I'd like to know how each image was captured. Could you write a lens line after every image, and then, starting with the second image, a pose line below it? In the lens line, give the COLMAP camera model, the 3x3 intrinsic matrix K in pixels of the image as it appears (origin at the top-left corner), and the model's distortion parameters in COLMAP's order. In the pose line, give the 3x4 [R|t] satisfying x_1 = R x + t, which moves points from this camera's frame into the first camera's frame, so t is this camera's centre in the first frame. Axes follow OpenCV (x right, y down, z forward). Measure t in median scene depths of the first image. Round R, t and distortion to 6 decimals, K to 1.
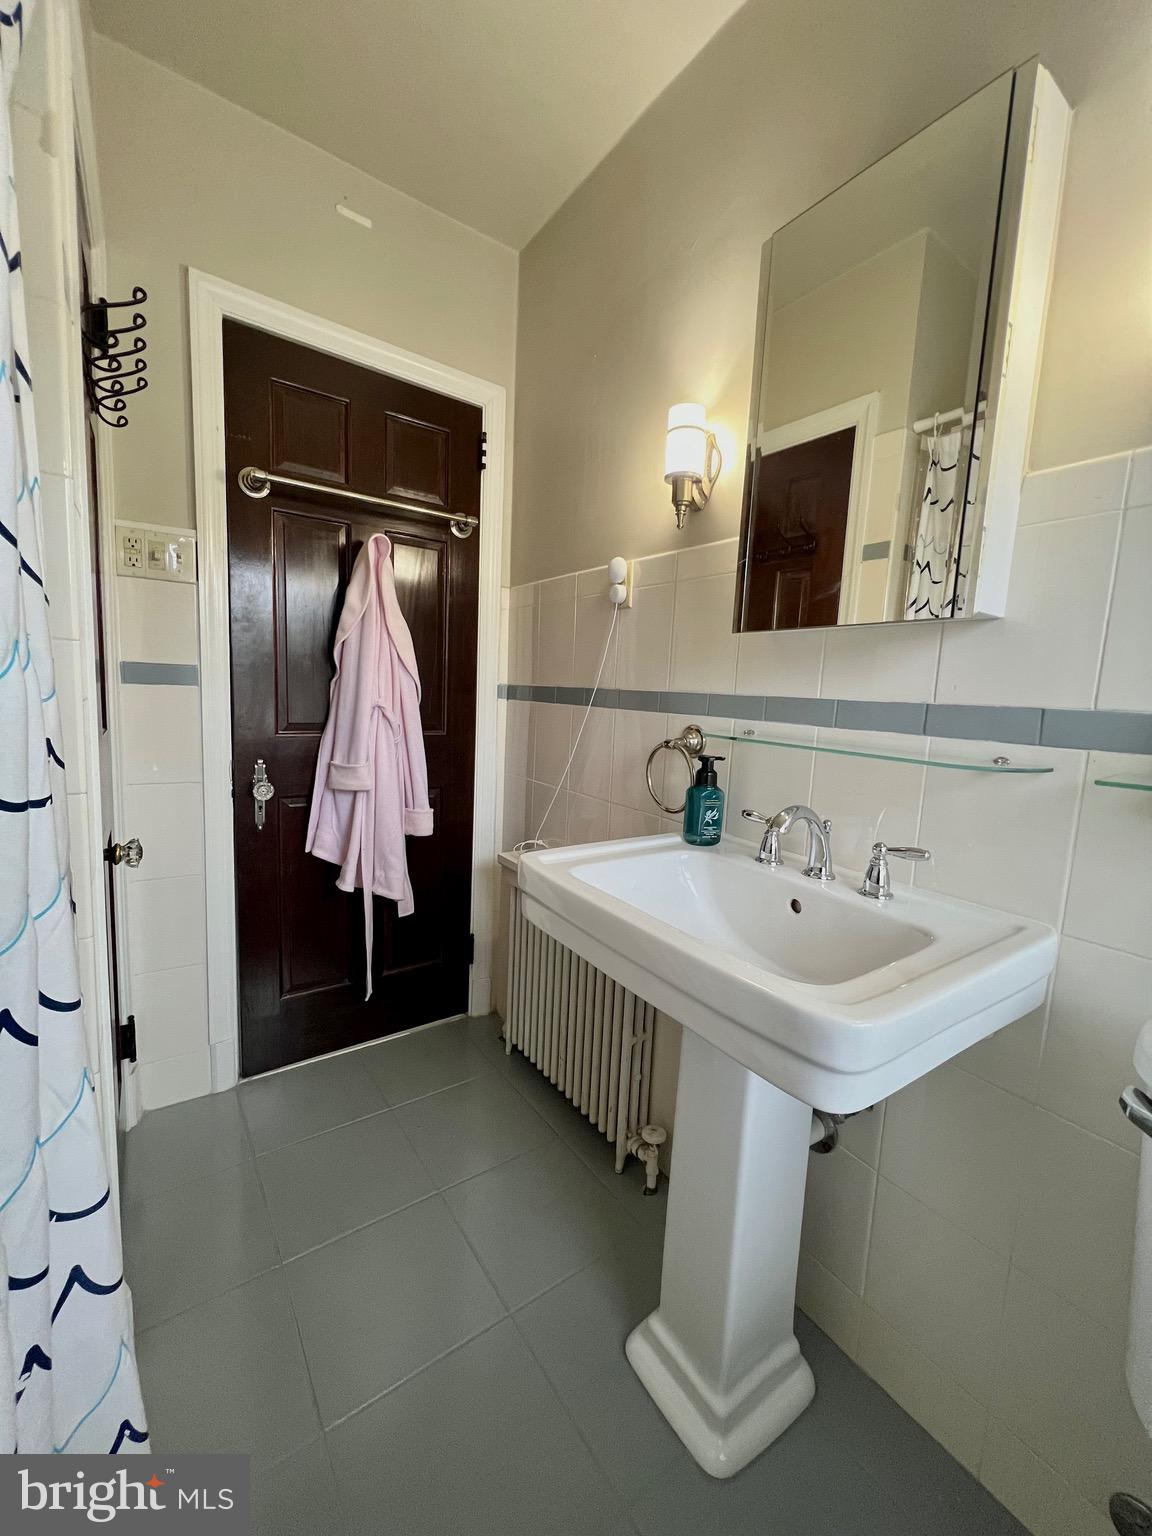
lens RADIAL K [[613.3, 0, 582.0], [0, 613.3, 765.6], [0, 0, 1]] dist [-0.000189, -0.000266]
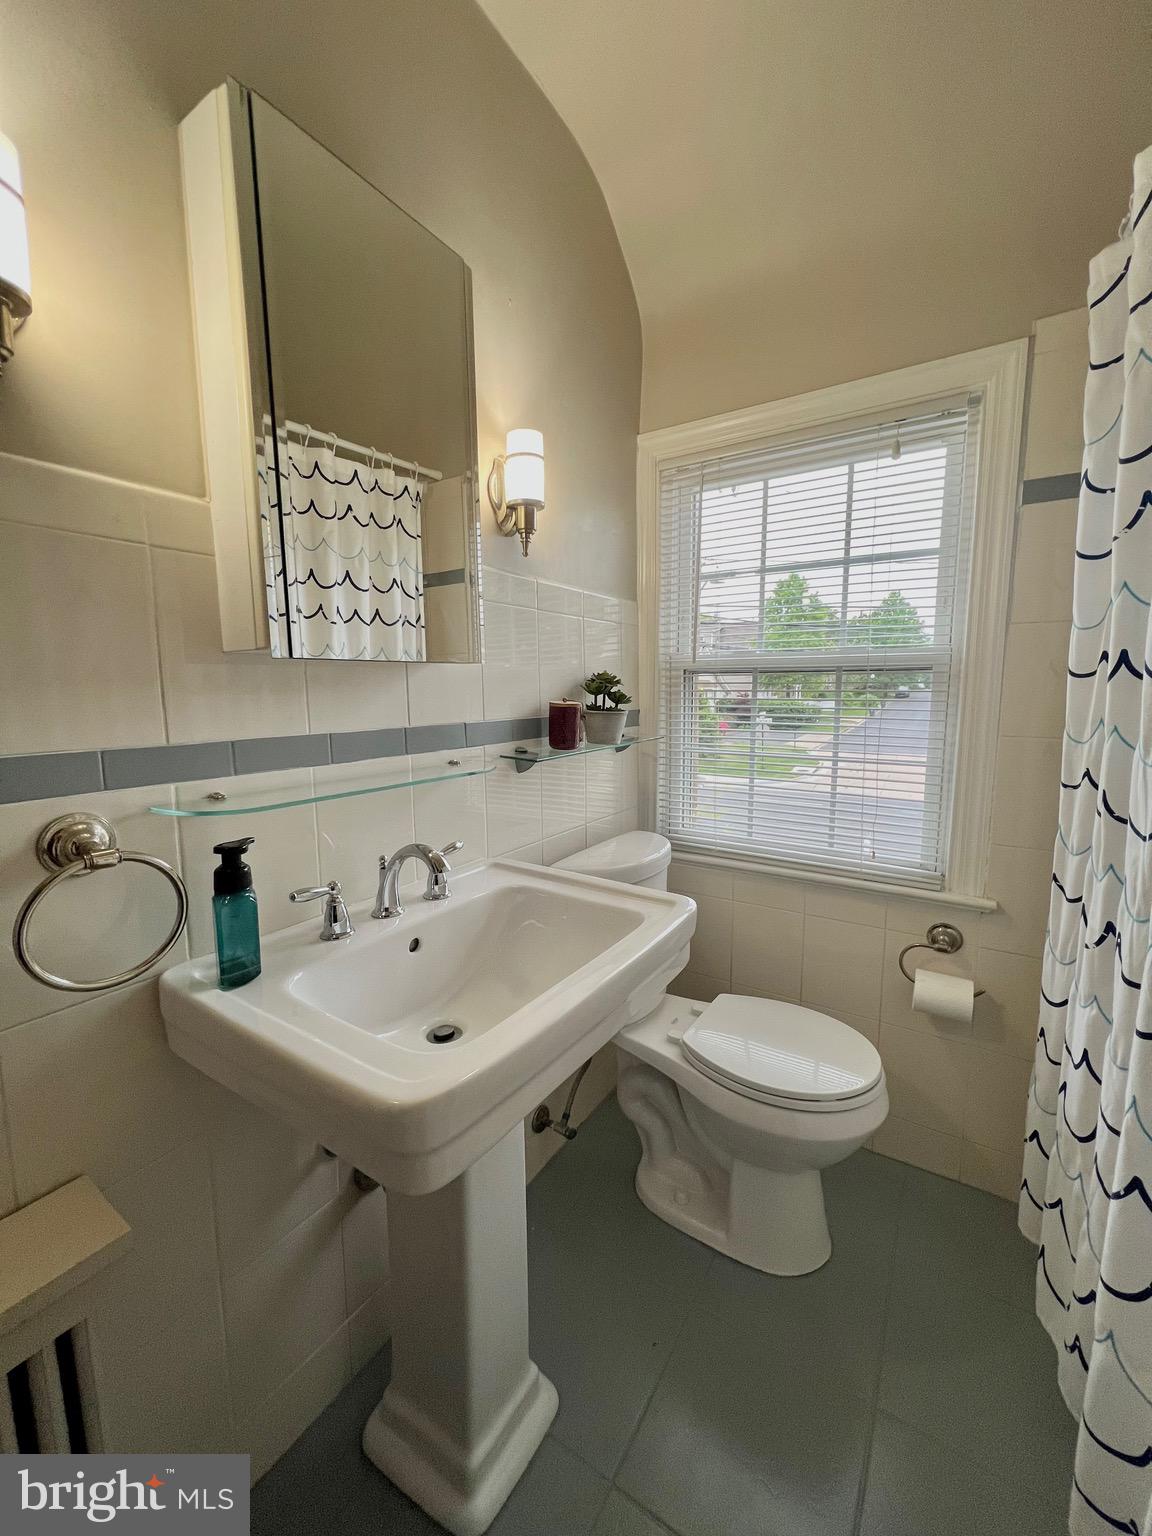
lens RADIAL K [[613.3, 0, 582.0], [0, 613.3, 765.6], [0, 0, 1]] dist [-0.000189, -0.000266]
pose [[-0.425332, -0.084488, 0.901085, -0.554977], [0.170347, 0.970364, 0.171392, -0.149671], [-0.888861, 0.226395, -0.398335, 1.010983]]
